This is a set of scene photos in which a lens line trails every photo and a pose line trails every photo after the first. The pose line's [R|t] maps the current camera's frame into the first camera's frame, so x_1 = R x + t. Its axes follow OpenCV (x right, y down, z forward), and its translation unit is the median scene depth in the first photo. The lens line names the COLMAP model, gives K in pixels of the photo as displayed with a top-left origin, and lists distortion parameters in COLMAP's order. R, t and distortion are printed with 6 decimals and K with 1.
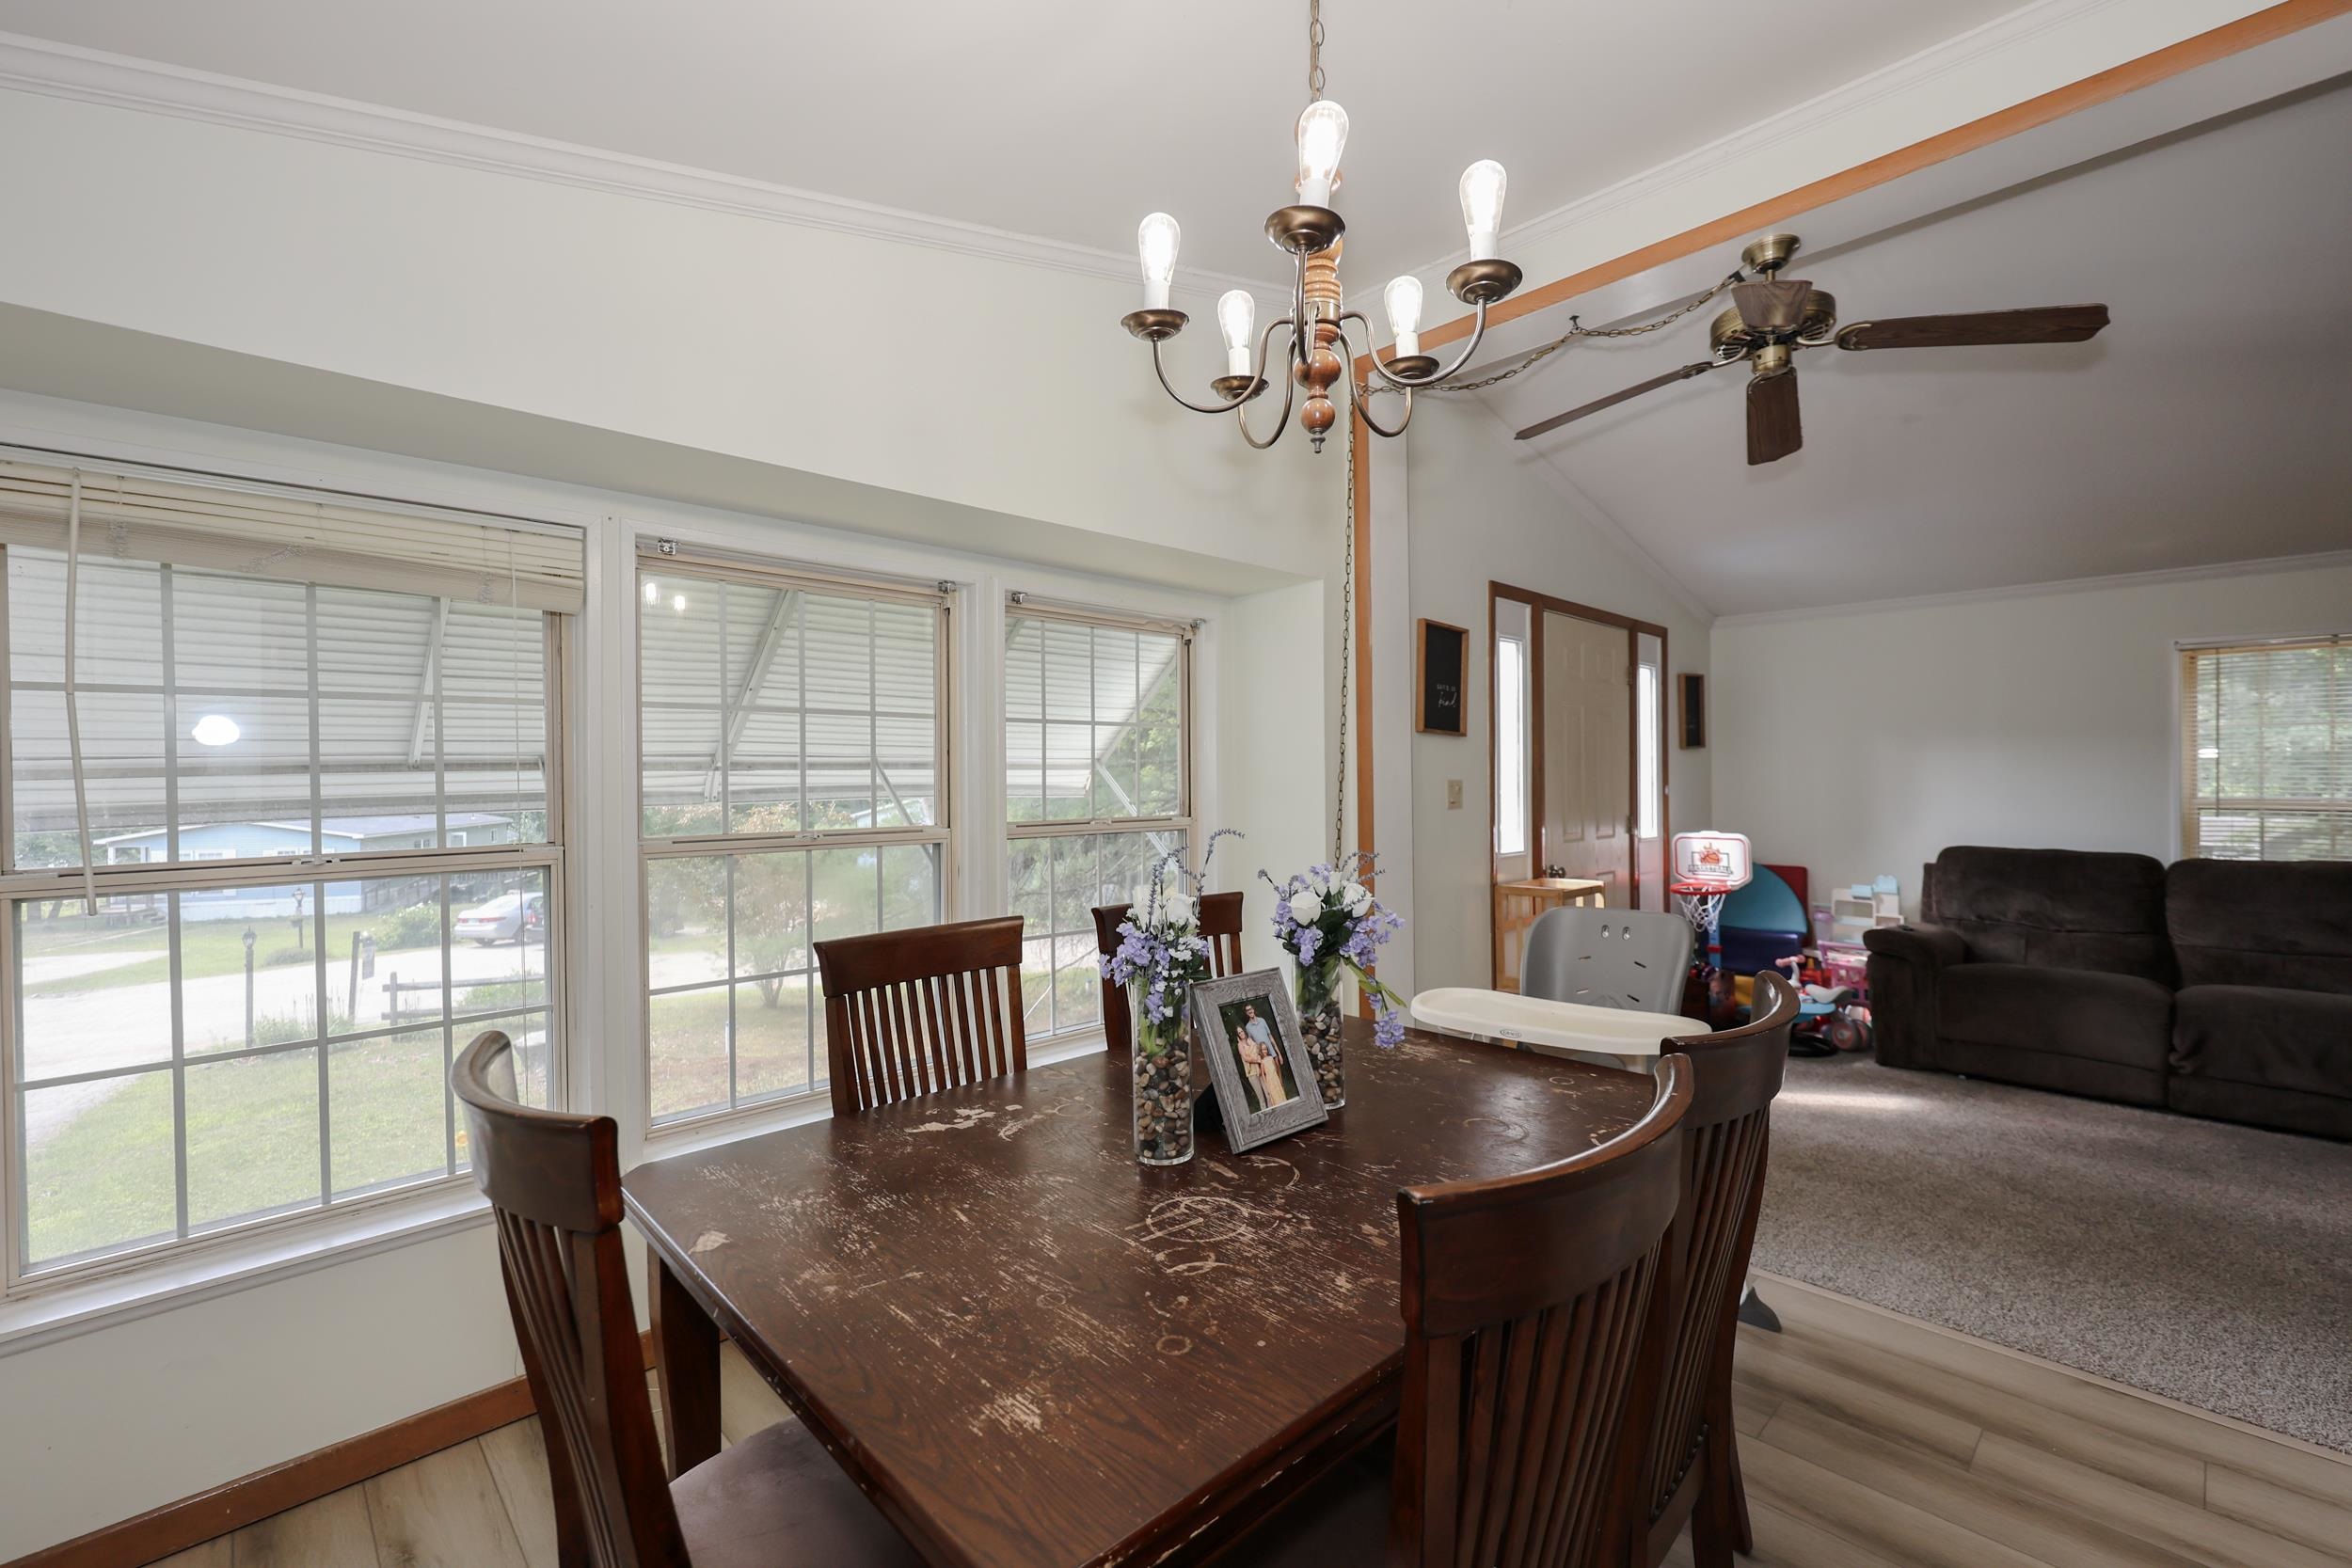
lens RADIAL K [[969.2, 0, 1175.6], [0, 969.2, 773.8], [0, 0, 1]] dist [0.000252, 0.000971]
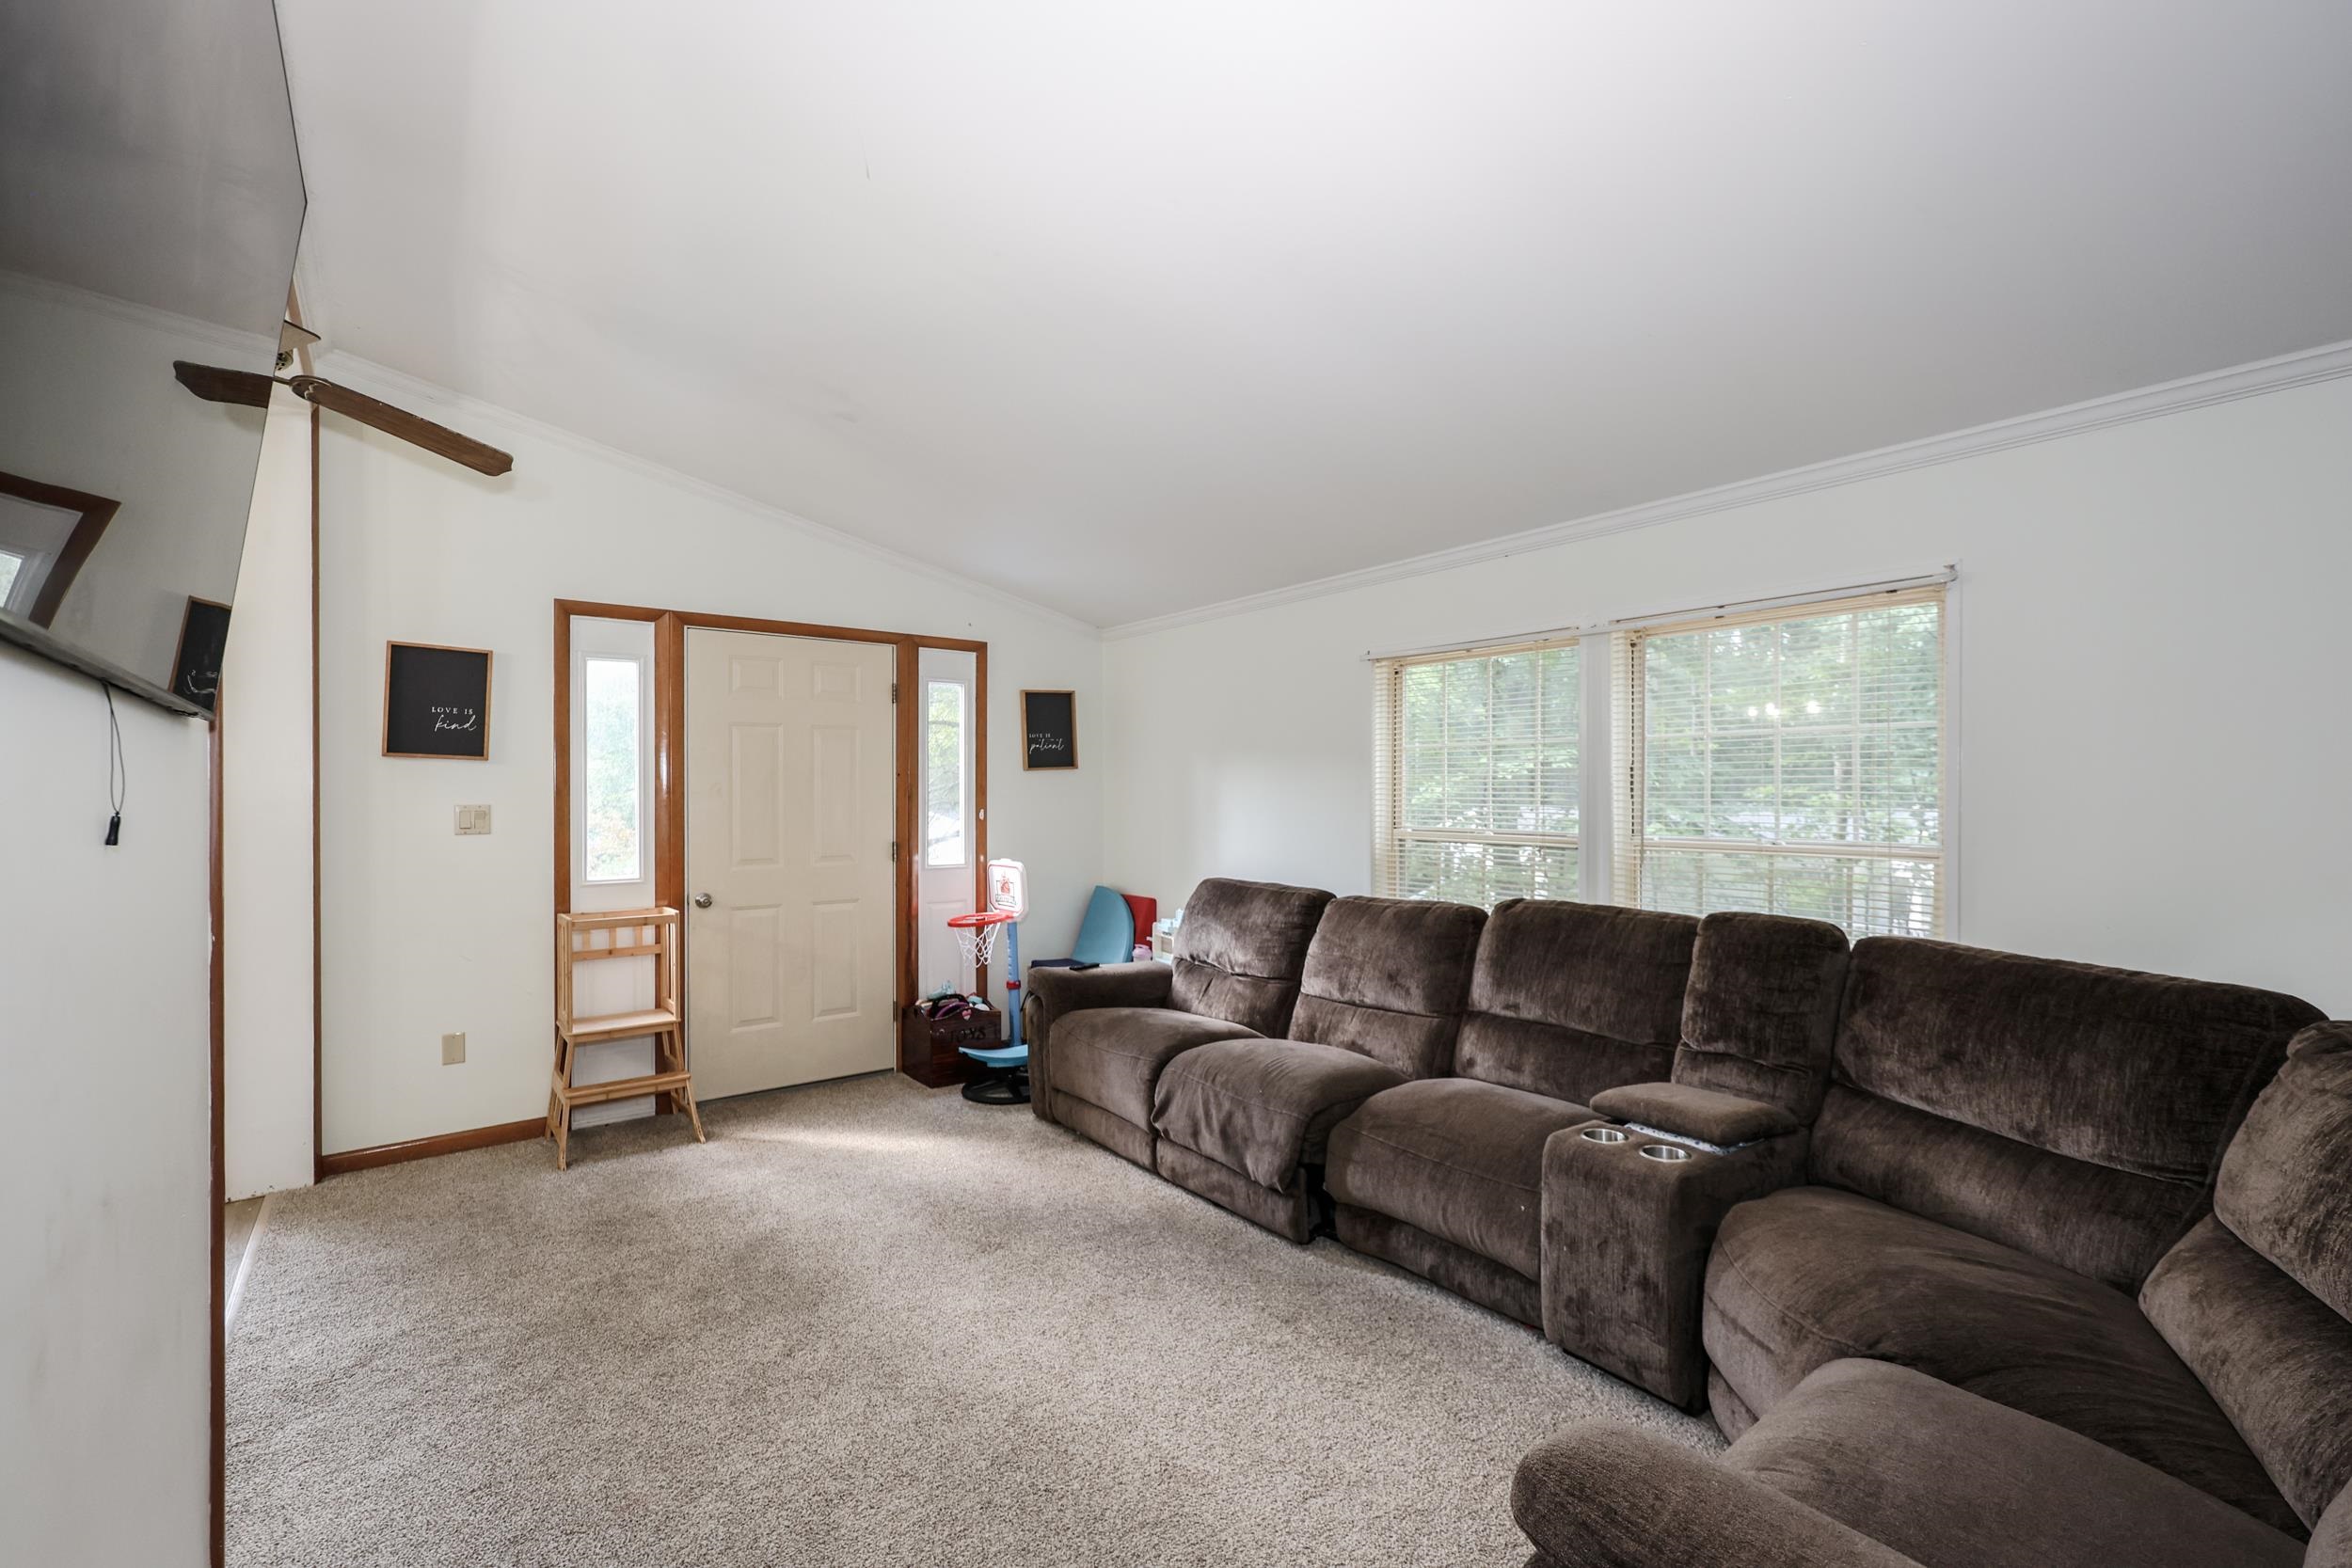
lens RADIAL K [[969.2, 0, 1170.7], [0, 969.2, 791.5], [0, 0, 1]] dist [0.000252, 0.000971]
pose [[0.992594, -0.001952, -0.121466, 0.969065], [0.001550, 0.999993, -0.003405, -0.002381], [0.121472, 0.003191, 0.992590, 0.104048]]
